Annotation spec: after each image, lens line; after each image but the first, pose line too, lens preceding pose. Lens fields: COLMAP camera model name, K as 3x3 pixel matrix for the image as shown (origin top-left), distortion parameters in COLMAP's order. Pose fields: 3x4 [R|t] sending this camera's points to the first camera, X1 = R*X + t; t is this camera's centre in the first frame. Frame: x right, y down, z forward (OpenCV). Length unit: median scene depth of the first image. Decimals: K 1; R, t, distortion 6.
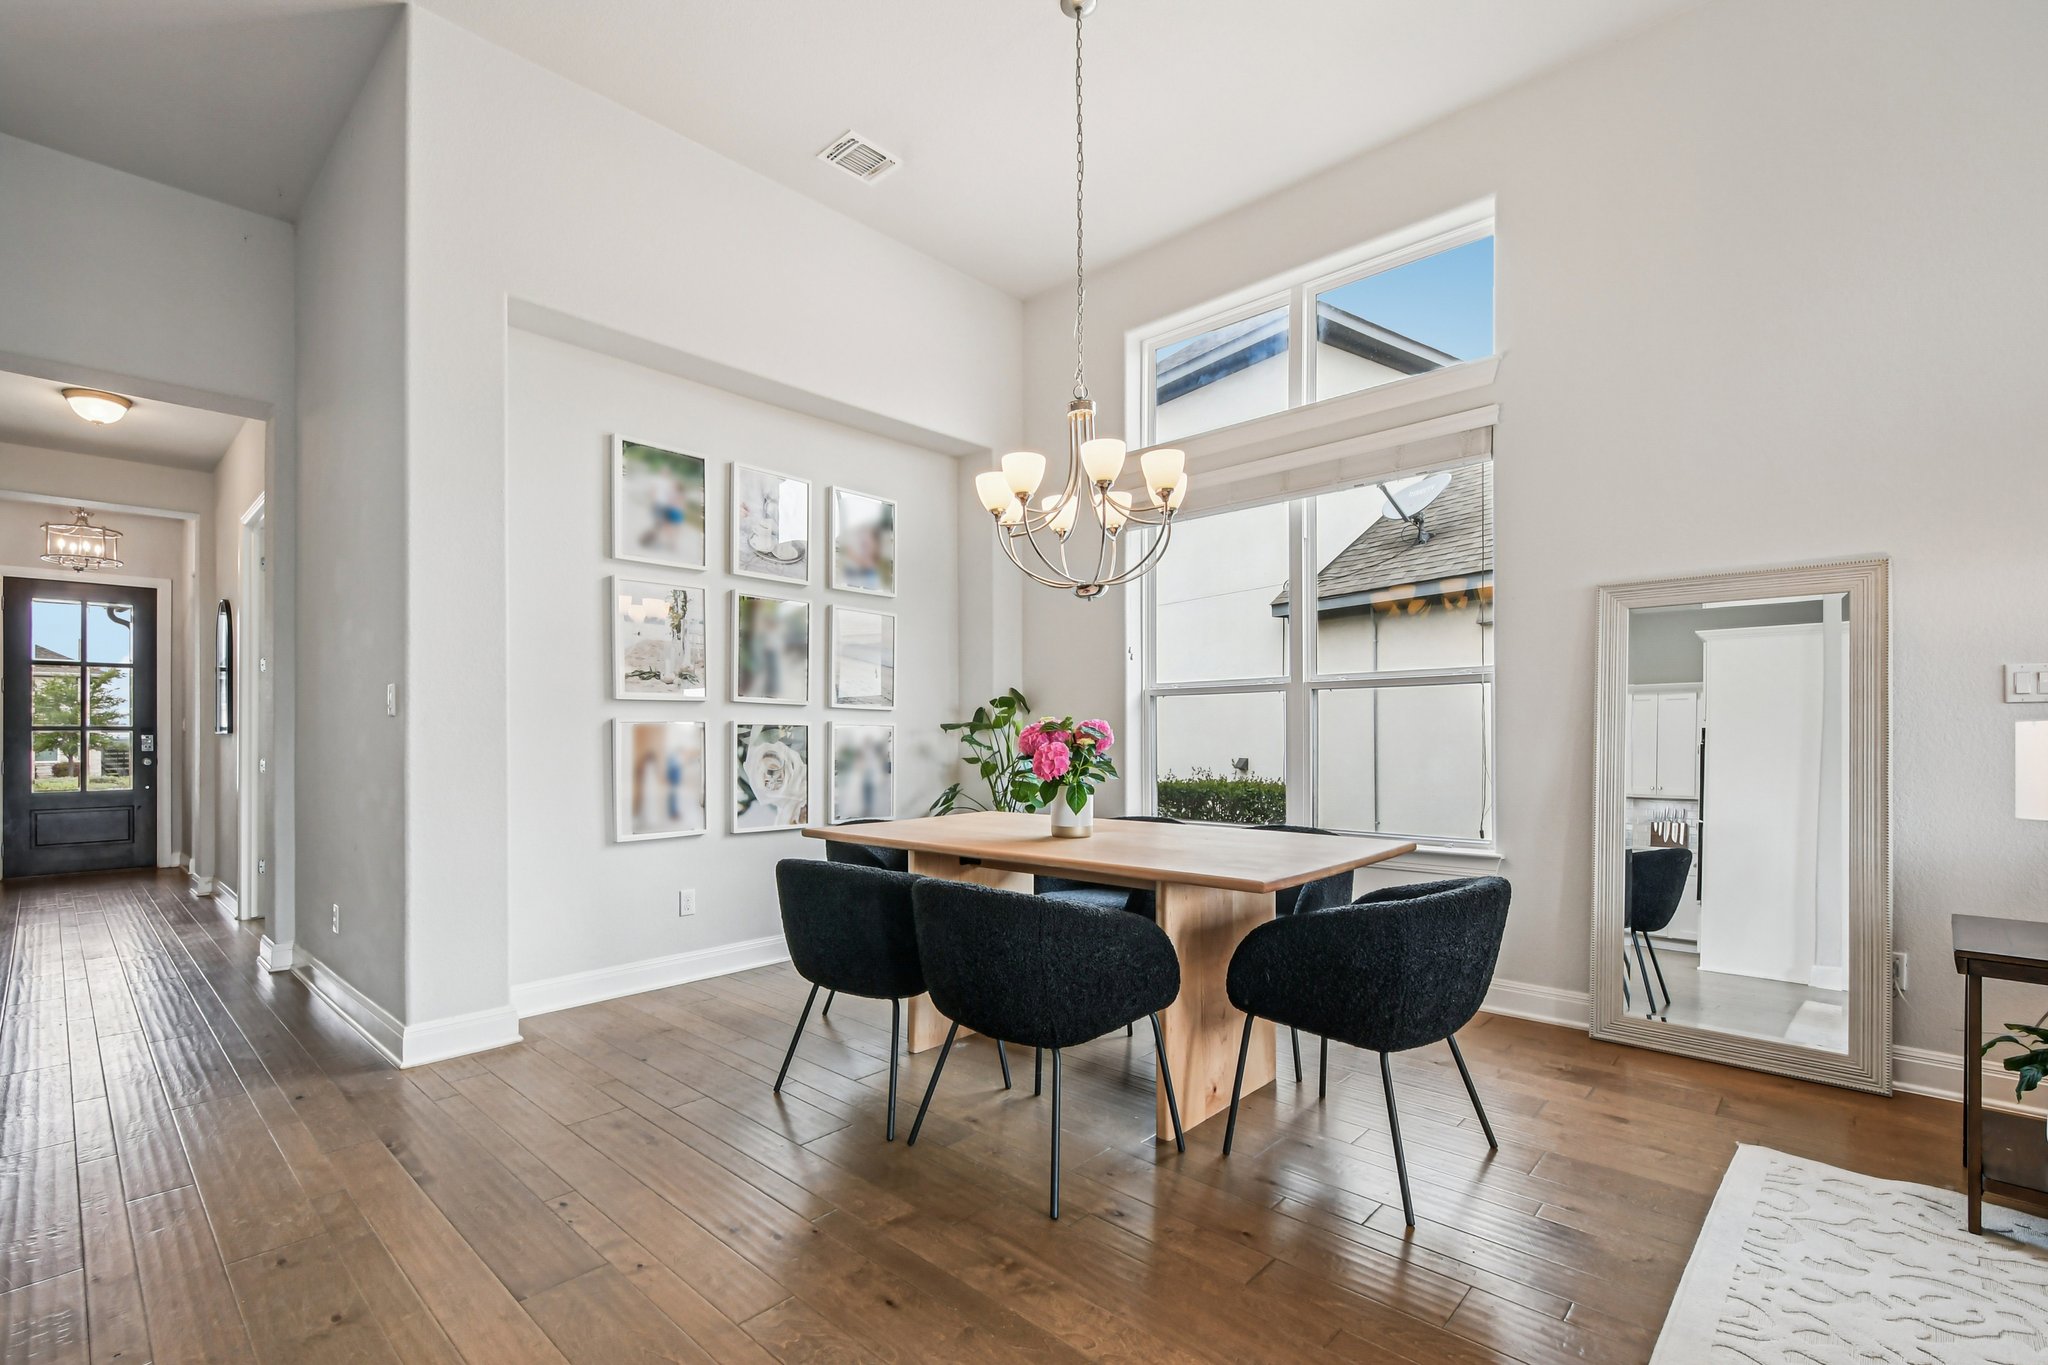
lens RADIAL K [[907.9, 0, 1009.8], [0, 907.9, 738.6], [0, 0, 1]] dist [-0.008099, -0.000750]
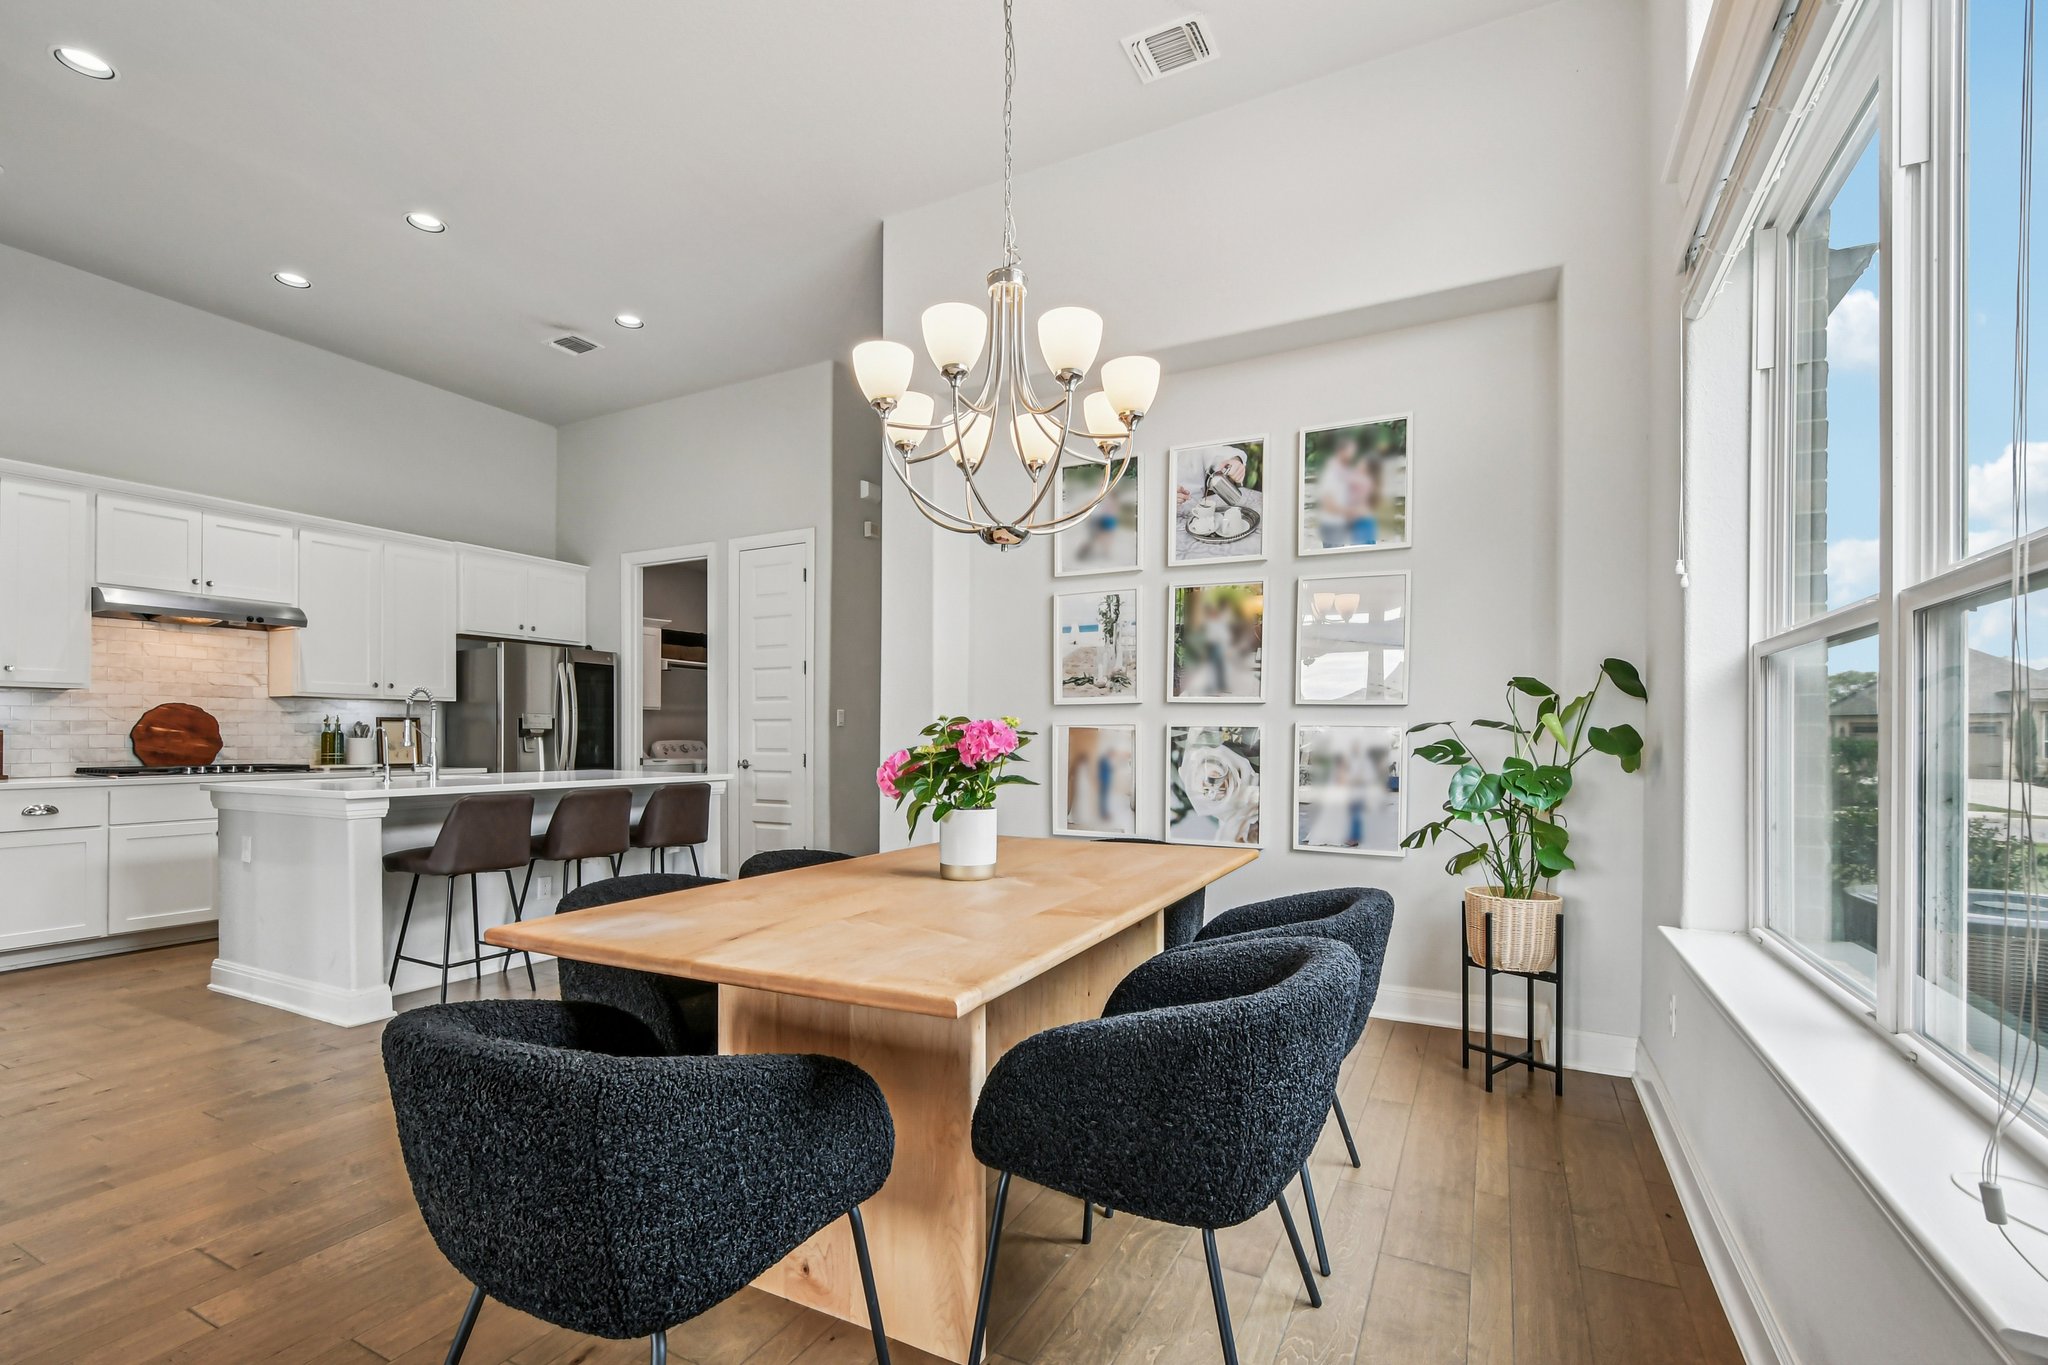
lens RADIAL K [[907.9, 0, 1026.3], [0, 907.9, 730.2], [0, 0, 1]] dist [-0.008099, -0.000750]
pose [[0.274739, 0.003847, -0.961511, 0.558342], [-0.004477, 0.999986, 0.002722, -0.013892], [0.961509, 0.003557, 0.274752, 0.598408]]
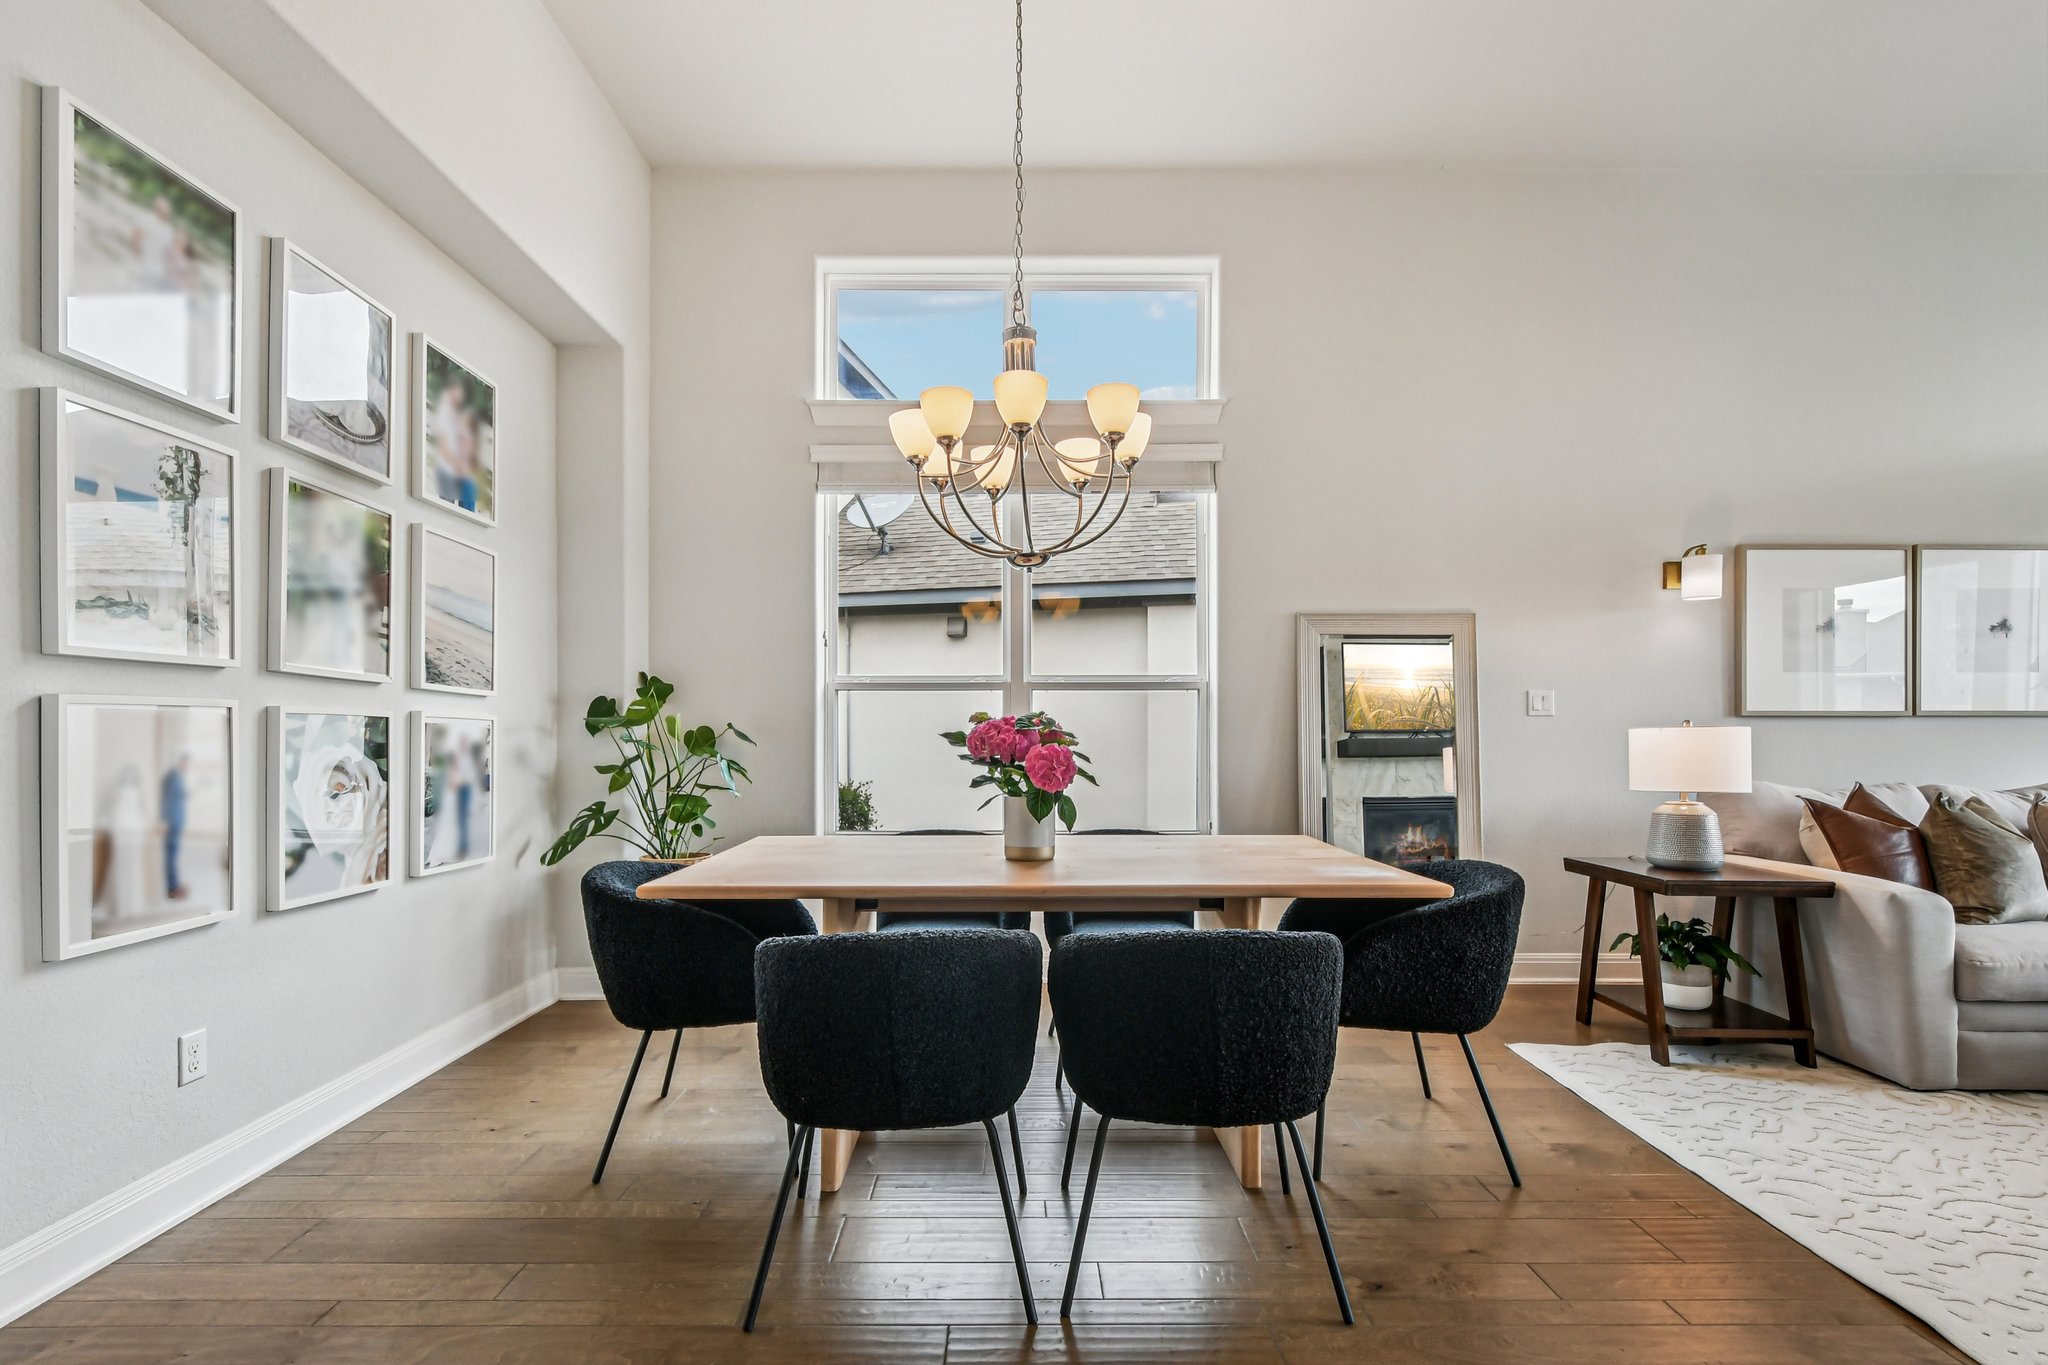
lens RADIAL K [[907.9, 0, 1022.0], [0, 907.9, 733.7], [0, 0, 1]] dist [-0.008099, -0.000750]
pose [[0.727698, 0.005175, 0.685878, -0.350104], [-0.000060, 0.999972, -0.007482, 0.001081], [-0.685898, 0.005403, 0.727678, 0.291361]]
